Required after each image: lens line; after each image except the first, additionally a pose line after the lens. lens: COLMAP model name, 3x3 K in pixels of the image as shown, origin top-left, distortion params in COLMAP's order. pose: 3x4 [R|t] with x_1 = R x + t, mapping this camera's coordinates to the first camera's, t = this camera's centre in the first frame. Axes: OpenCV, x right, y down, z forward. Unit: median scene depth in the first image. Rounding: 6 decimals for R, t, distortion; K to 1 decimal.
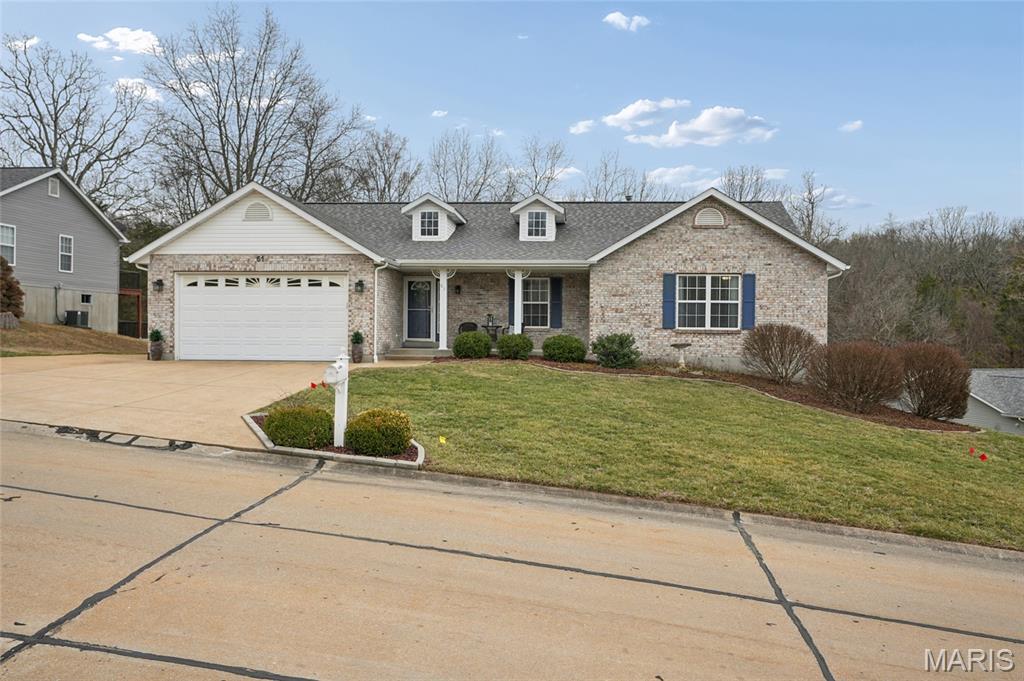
lens RADIAL K [[754.0, 0, 513.4], [0, 754.0, 333.9], [0, 0, 1]] dist [0.009057, 0.001509]
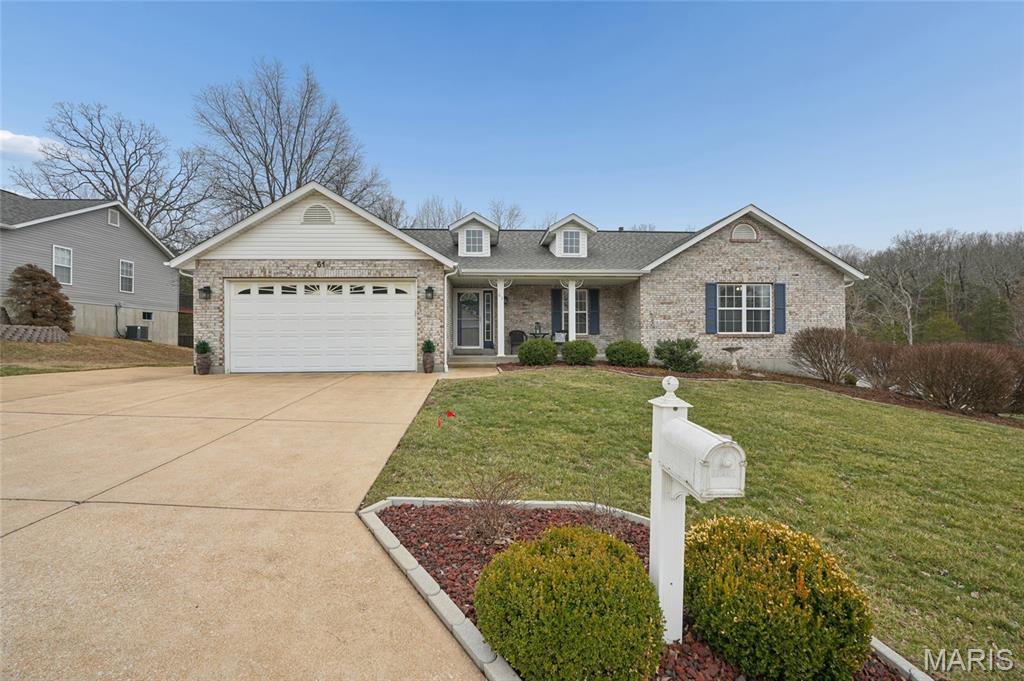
lens RADIAL K [[461.0, 0, 514.5], [0, 461.0, 335.4], [0, 0, 1]] dist [-0.001872, 0.000261]
pose [[0.991373, -0.012131, 0.130511, -0.163571], [0.013752, 0.999839, -0.011527, -0.000561], [-0.130350, 0.013223, 0.991380, 0.379497]]
